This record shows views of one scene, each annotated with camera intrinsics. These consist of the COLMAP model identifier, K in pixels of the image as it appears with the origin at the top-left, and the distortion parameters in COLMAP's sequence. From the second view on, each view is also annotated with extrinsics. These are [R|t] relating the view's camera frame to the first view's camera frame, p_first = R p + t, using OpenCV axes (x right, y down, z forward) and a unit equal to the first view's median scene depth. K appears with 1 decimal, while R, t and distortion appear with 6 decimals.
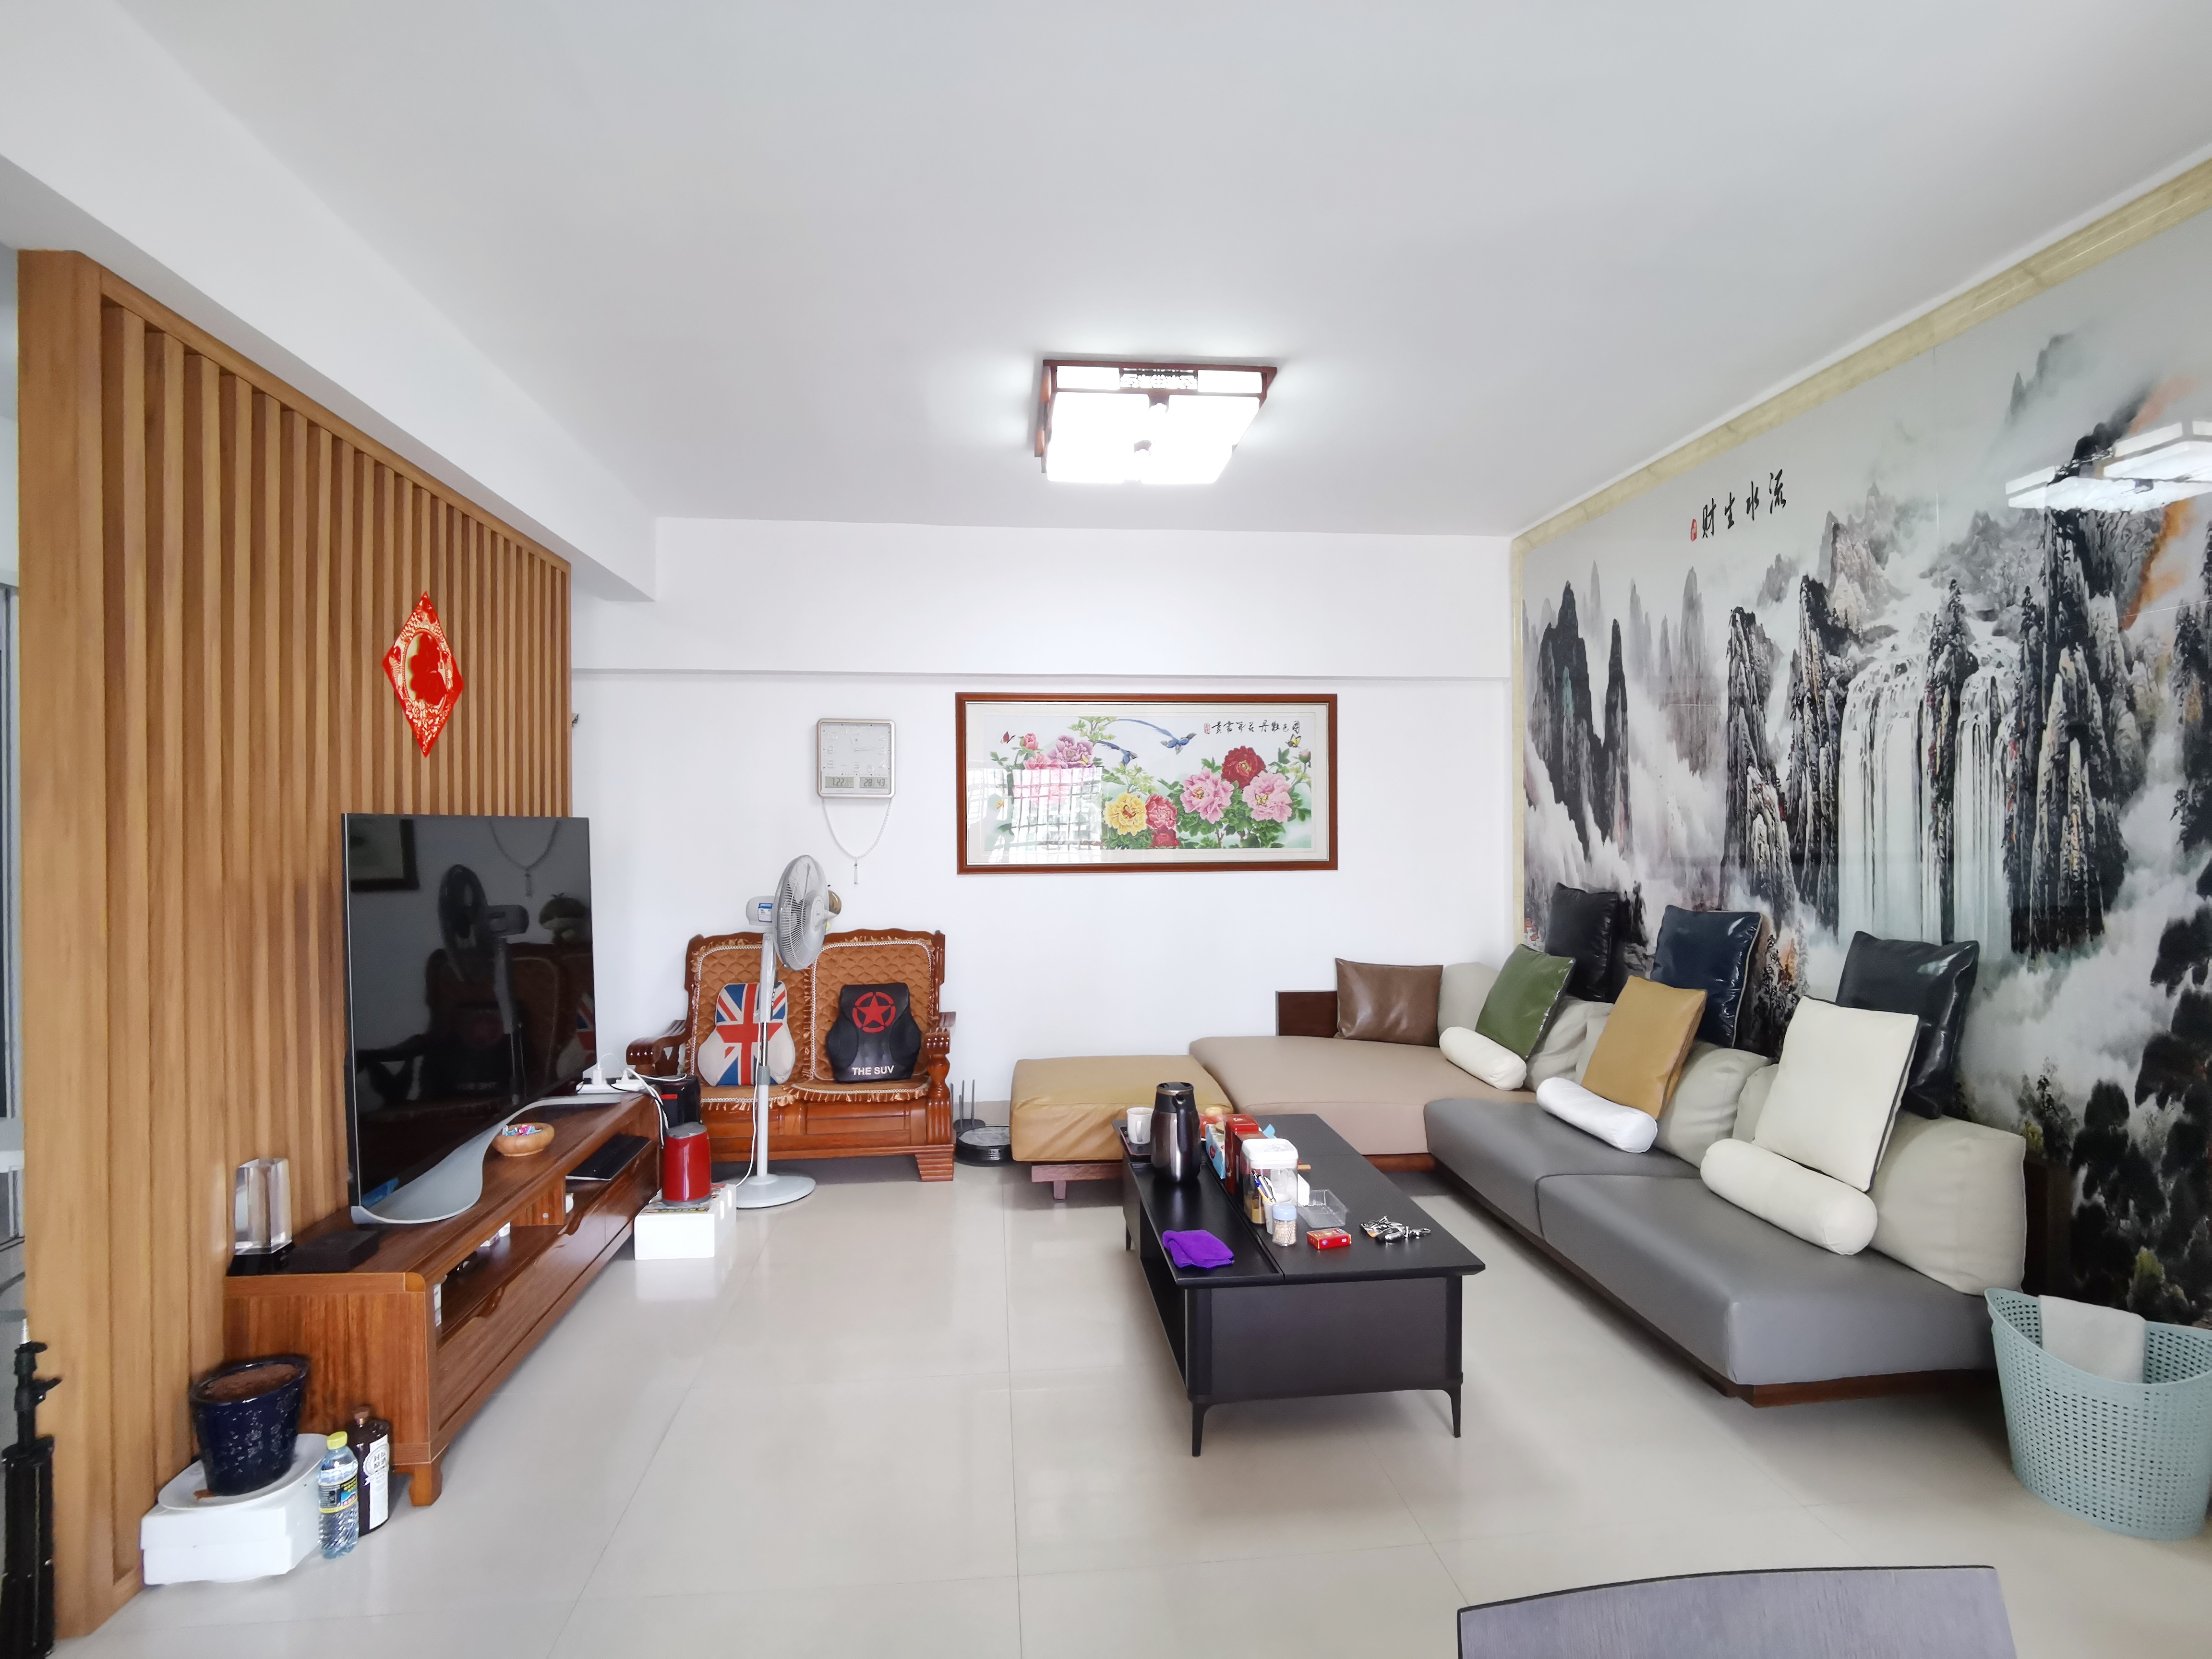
lens RADIAL K [[1090.5, 0, 1109.2], [0, 1090.5, 823.7], [0, 0, 1]] dist [0.098318, -0.000478]
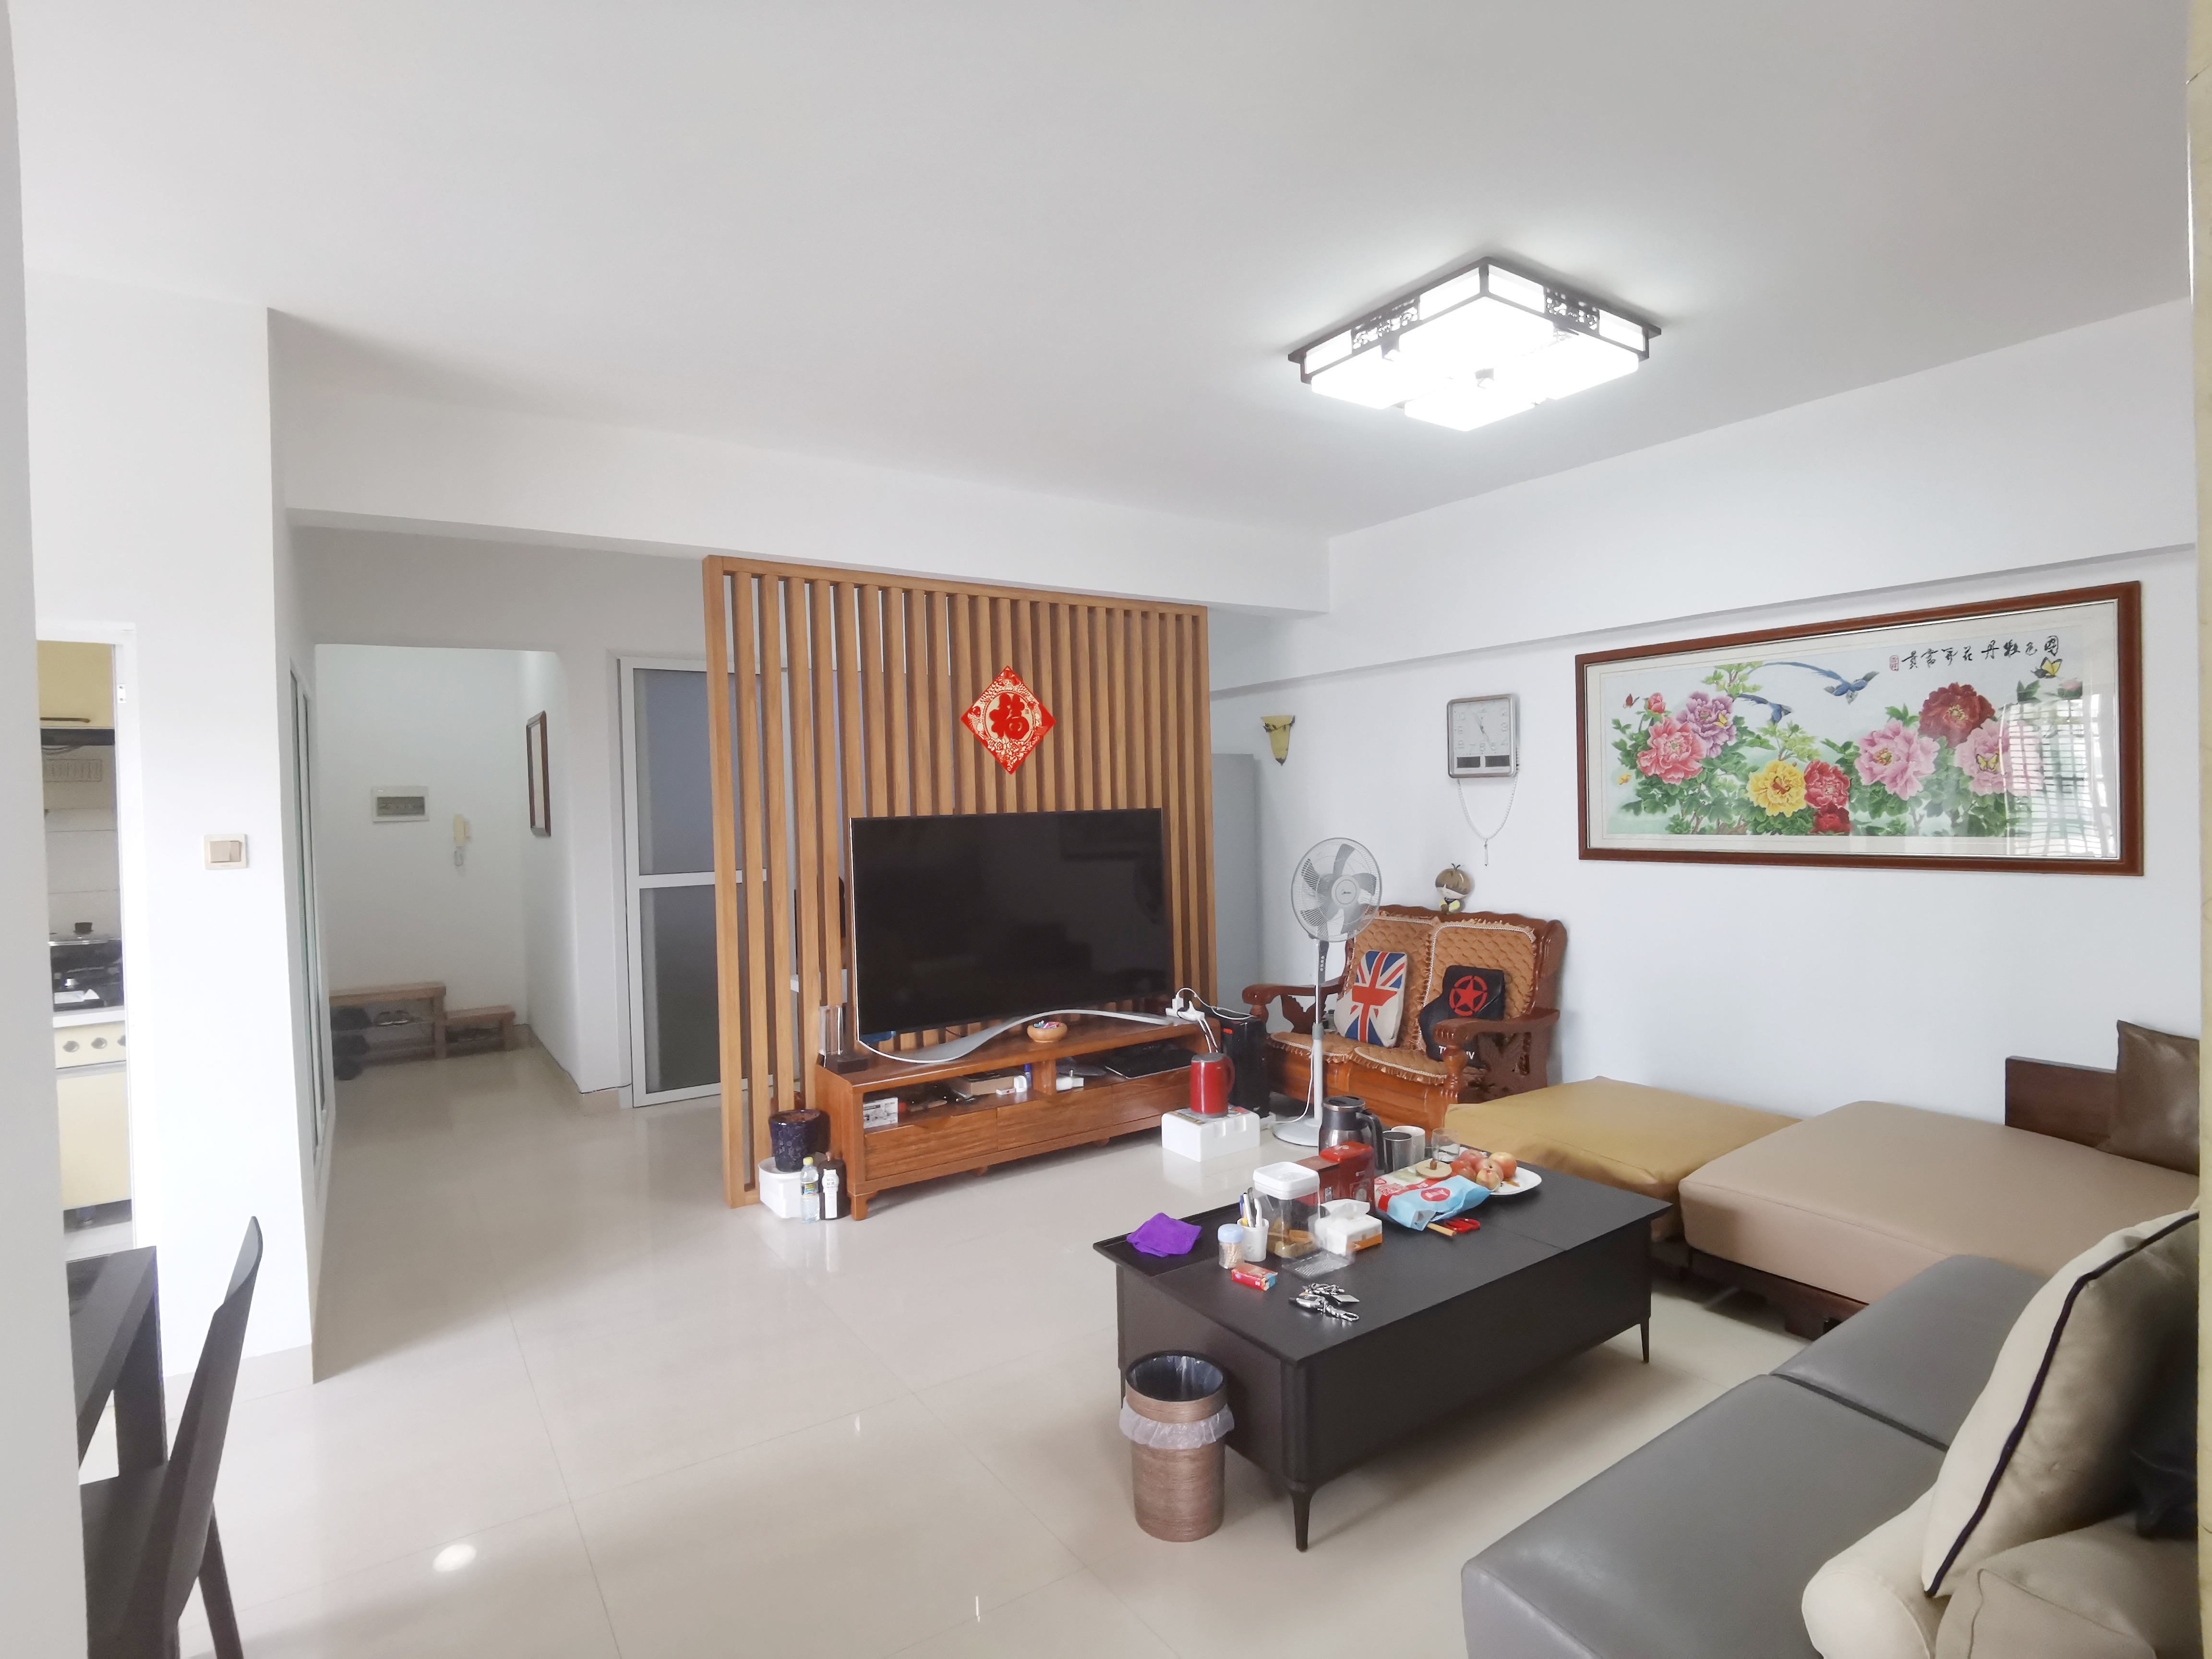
lens RADIAL K [[1094.6, 0, 1111.8], [0, 1094.6, 821.2], [0, 0, 1]] dist [-0.026818, -0.001265]
pose [[0.491526, 0.010194, -0.870803, 0.548083], [0.025398, 0.999338, 0.026034, -0.021255], [0.870492, -0.034913, 0.490942, 0.279556]]
